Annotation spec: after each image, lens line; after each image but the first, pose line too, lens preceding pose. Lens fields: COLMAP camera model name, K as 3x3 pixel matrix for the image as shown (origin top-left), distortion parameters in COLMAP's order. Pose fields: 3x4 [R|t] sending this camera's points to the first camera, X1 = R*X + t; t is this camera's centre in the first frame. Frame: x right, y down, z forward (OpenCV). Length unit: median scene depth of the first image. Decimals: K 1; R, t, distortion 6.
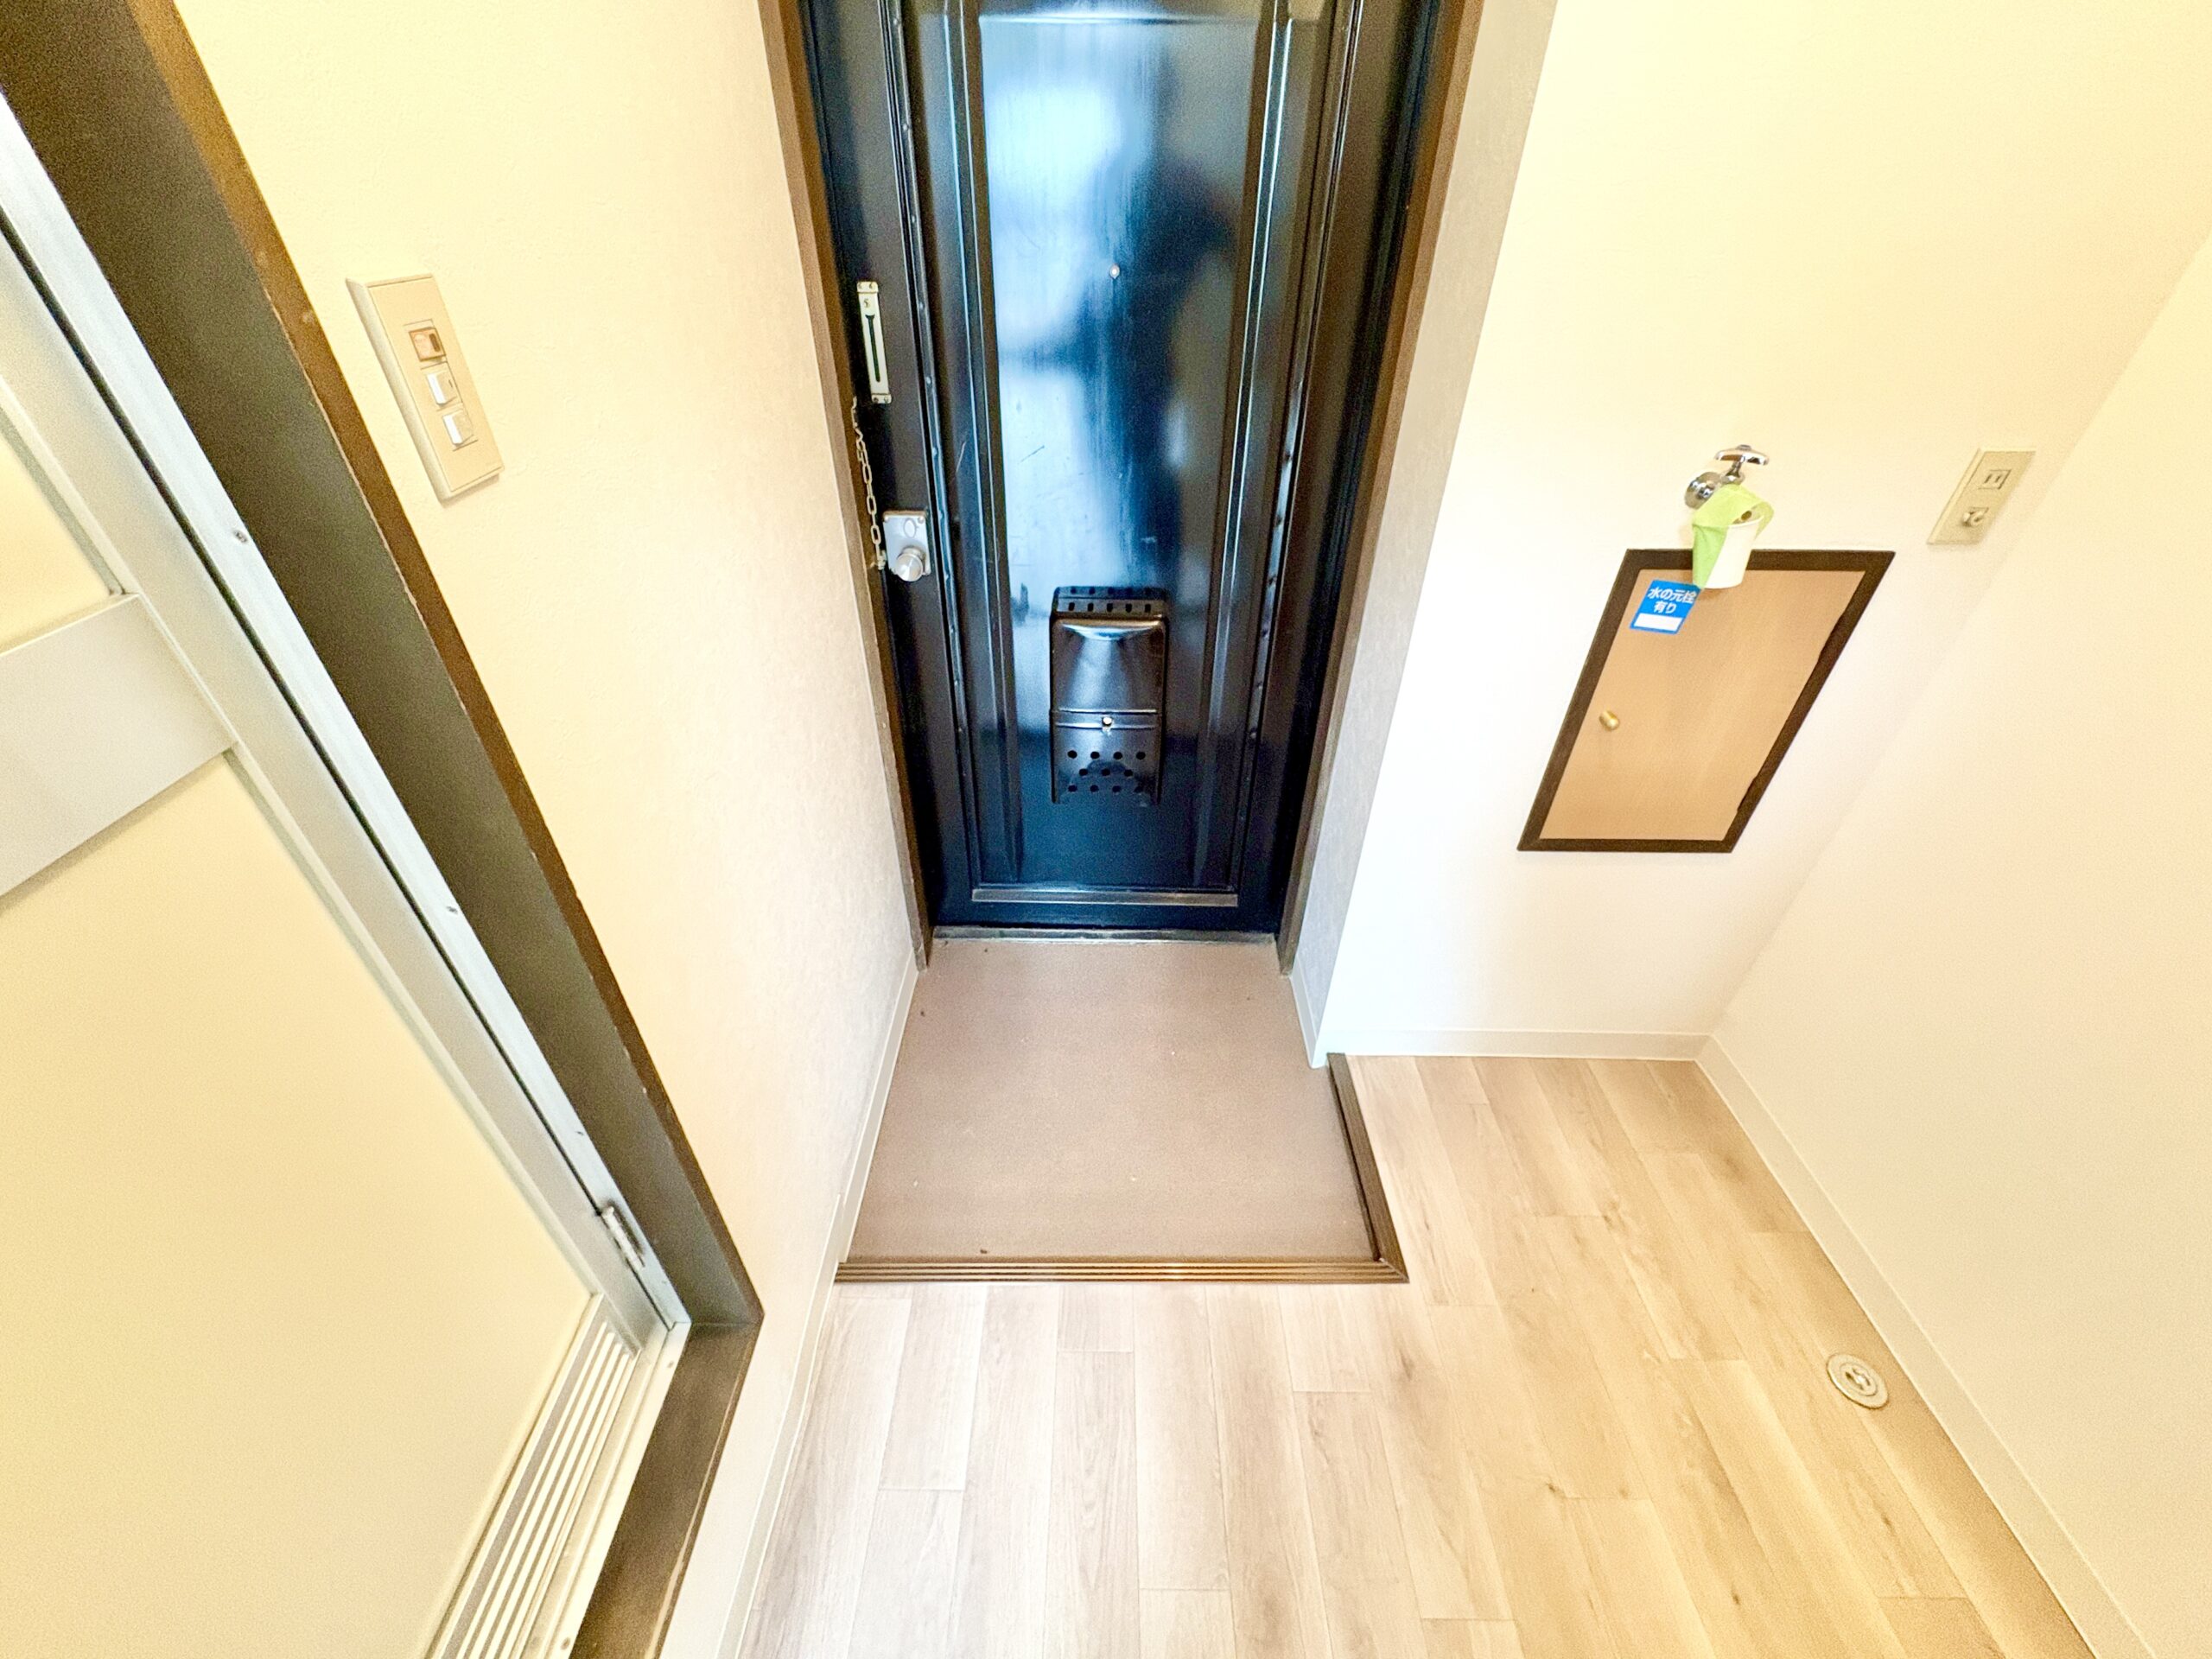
lens RADIAL K [[889.0, 0, 1106.0], [0, 889.0, 829.5], [0, 0, 1]] dist [-0.000248, 0.000294]
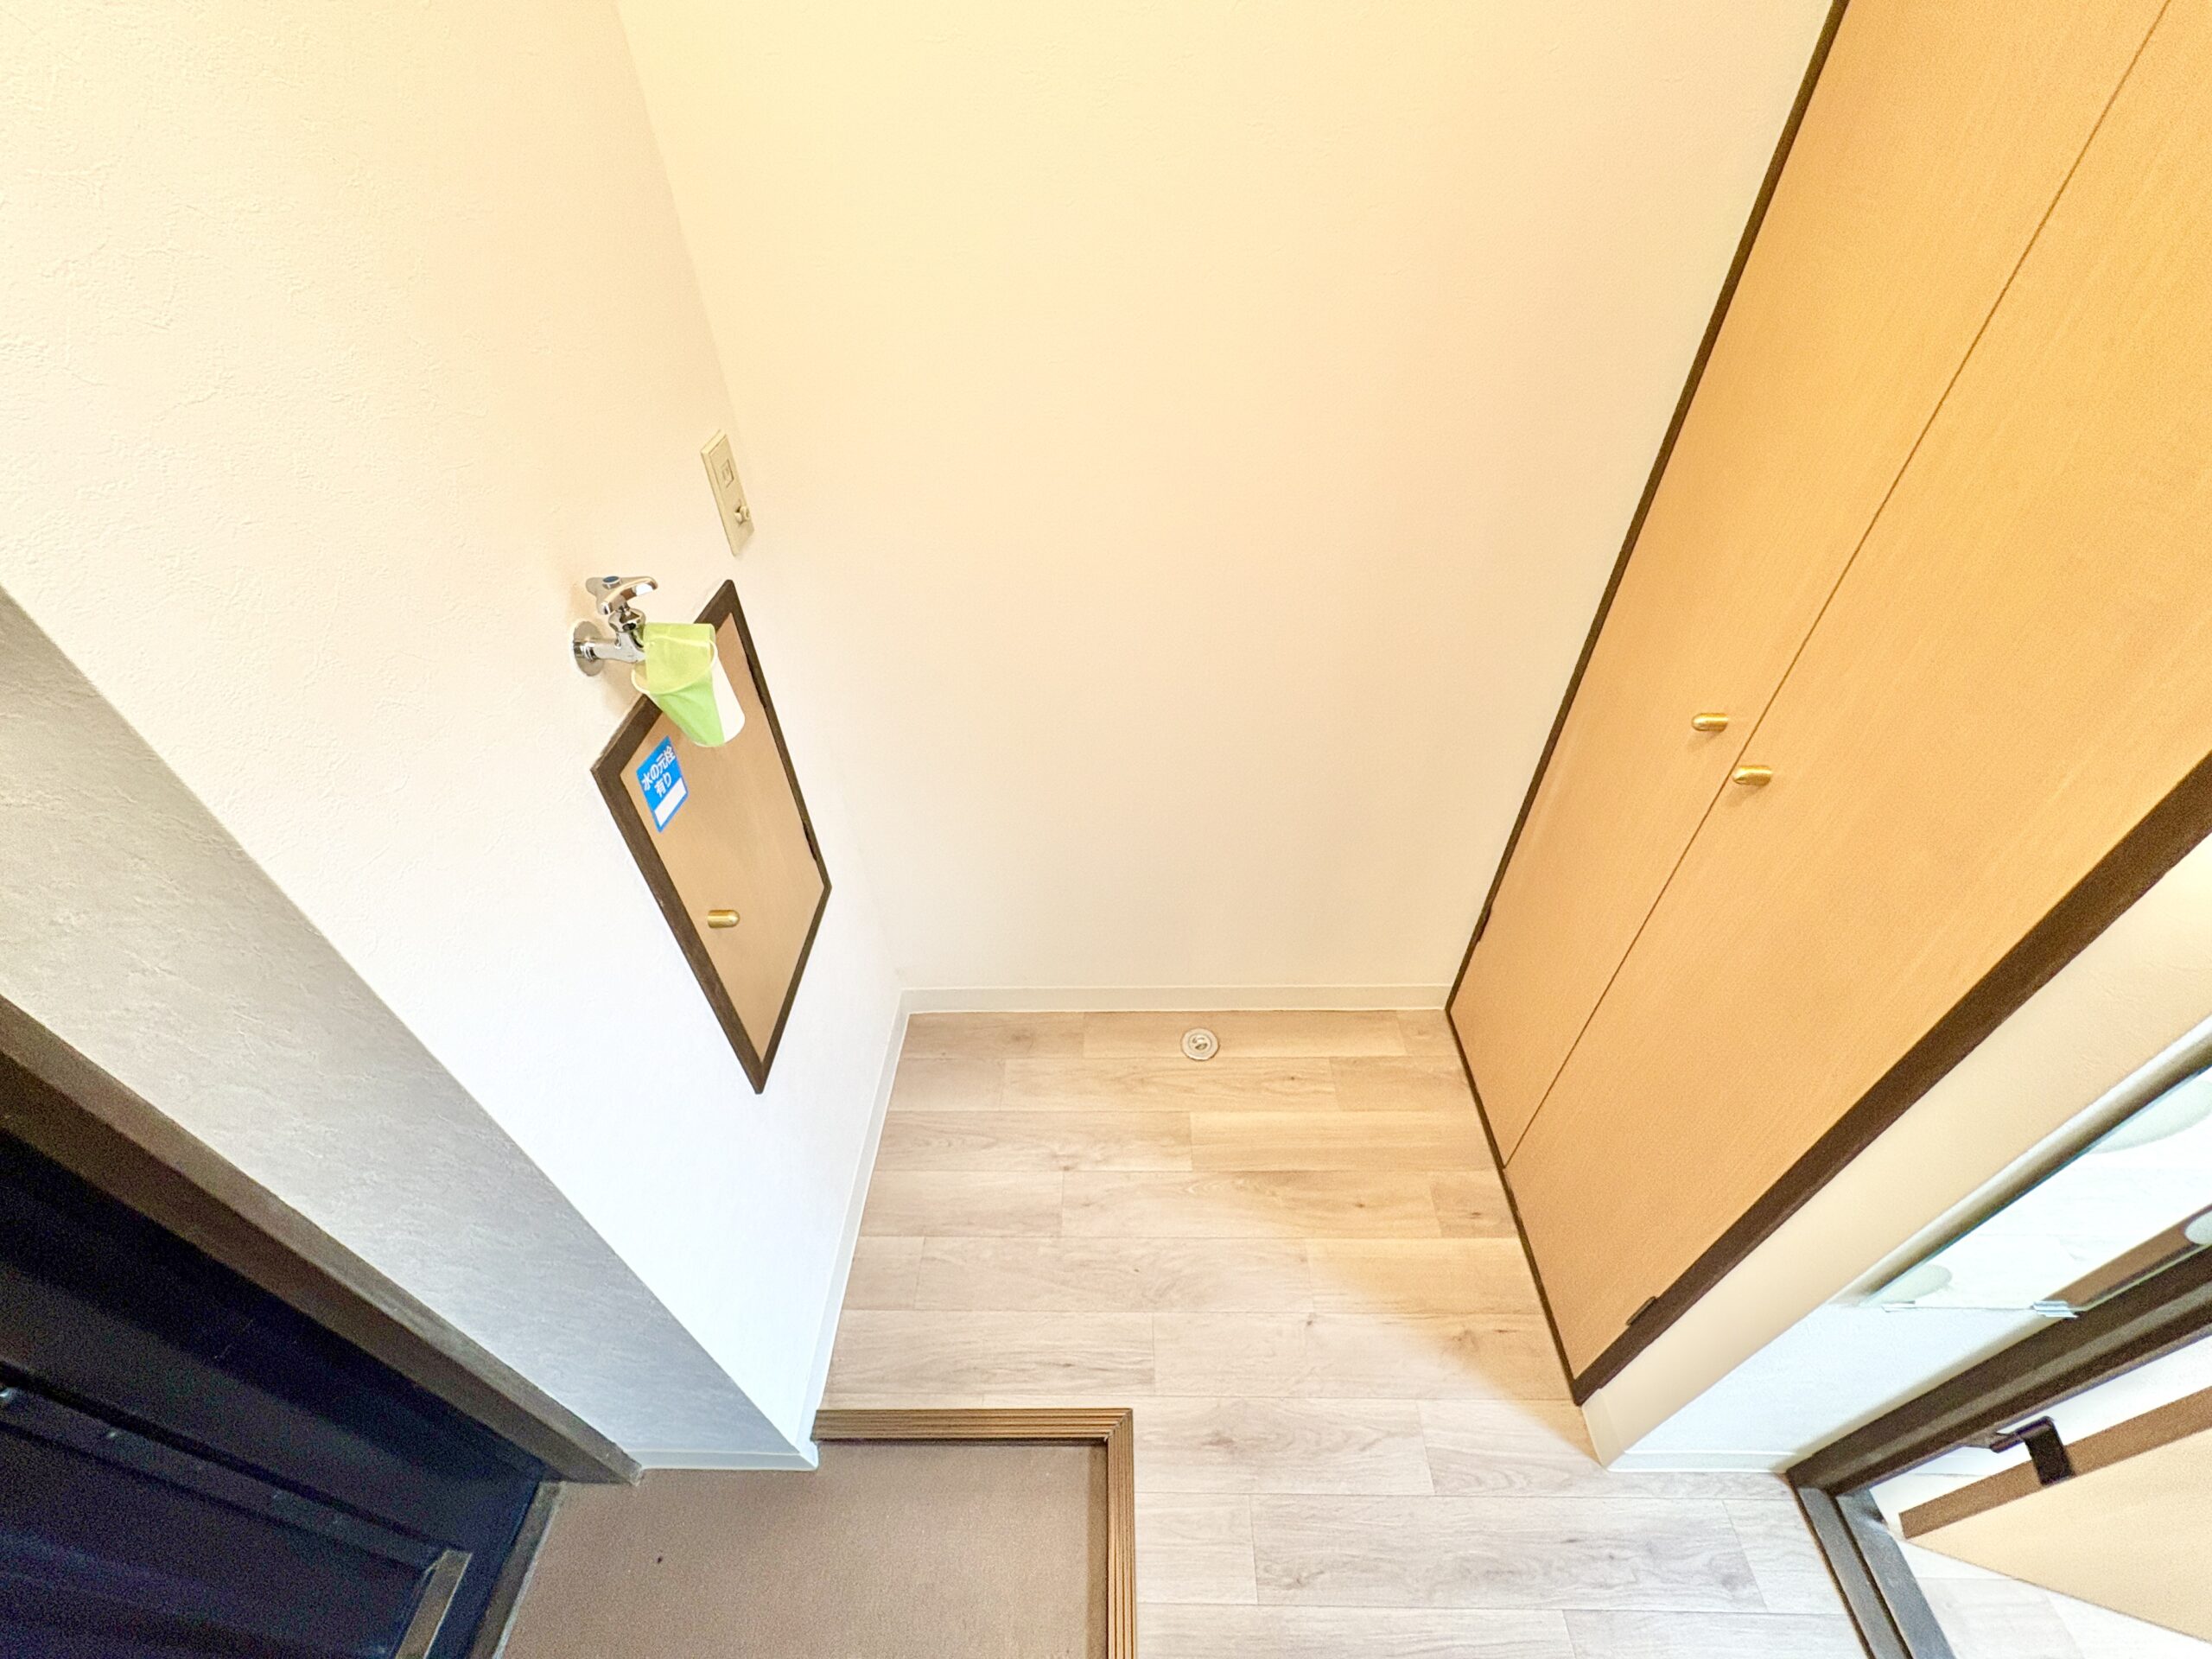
lens RADIAL K [[889.0, 0, 1106.0], [0, 889.0, 829.5], [0, 0, 1]] dist [-0.000248, 0.000294]
pose [[0.015369, -0.673106, 0.739386, 0.073685], [0.618071, 0.587670, 0.522142, -0.348566], [-0.785972, 0.448968, 0.425060, 0.395014]]
